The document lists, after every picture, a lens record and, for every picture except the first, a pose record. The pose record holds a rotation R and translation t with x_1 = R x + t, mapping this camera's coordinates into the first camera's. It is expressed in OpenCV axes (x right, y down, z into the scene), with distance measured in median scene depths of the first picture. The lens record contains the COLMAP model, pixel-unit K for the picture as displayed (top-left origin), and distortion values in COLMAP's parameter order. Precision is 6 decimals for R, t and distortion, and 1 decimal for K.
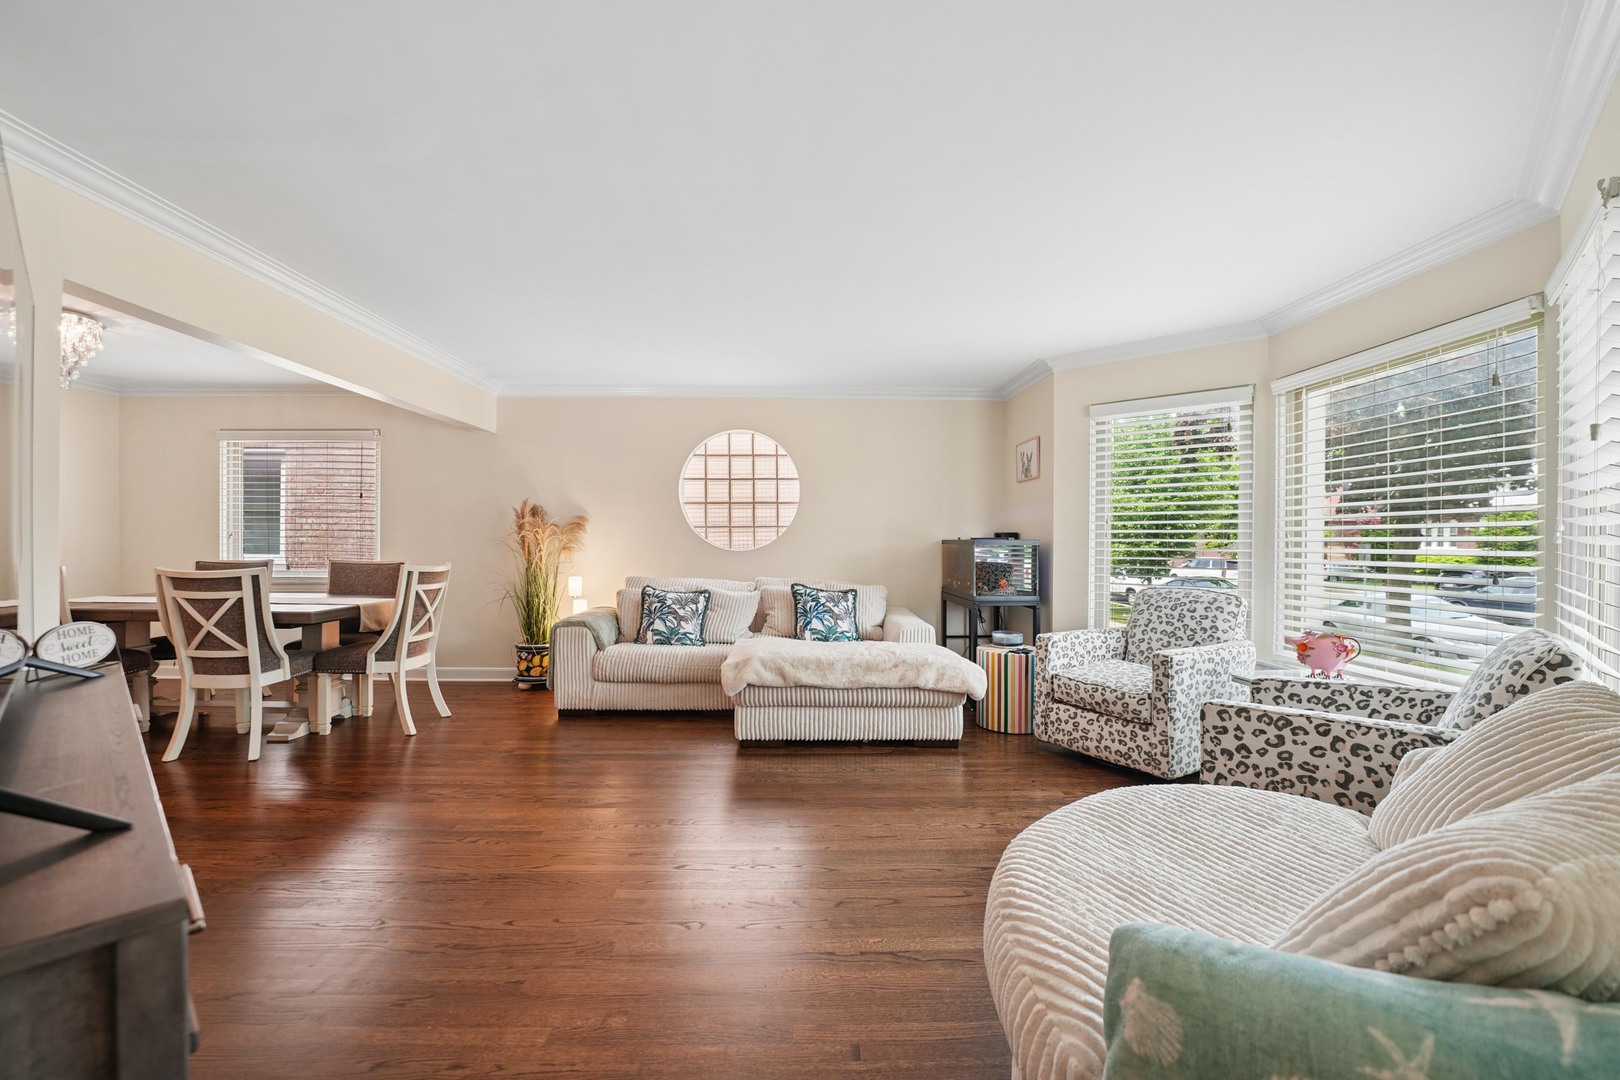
lens RADIAL K [[660.9, 0, 810.7], [0, 660.9, 544.4], [0, 0, 1]] dist [-0.028010, 0.000587]
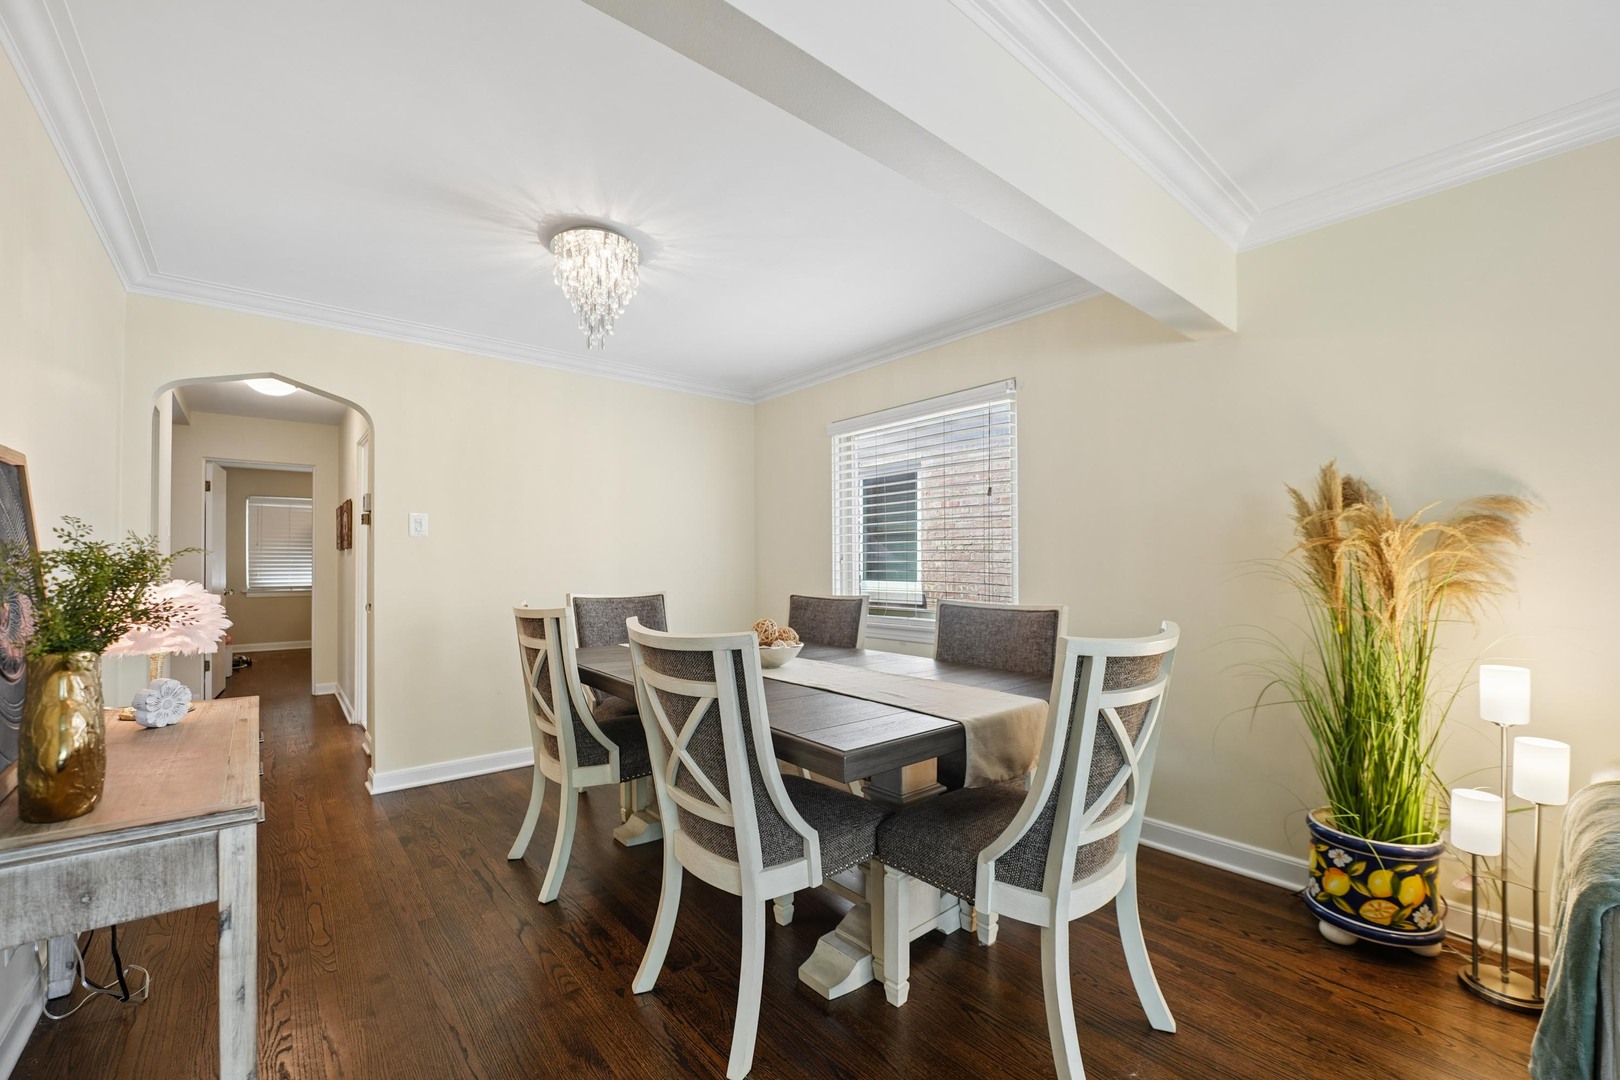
lens RADIAL K [[660.9, 0, 810.2], [0, 660.9, 552.4], [0, 0, 1]] dist [-0.028010, 0.000587]
pose [[0.618863, -0.019091, -0.785267, -0.405713], [-0.001504, 0.999674, -0.025488, -0.003374], [0.785497, 0.016954, 0.618633, 0.635570]]
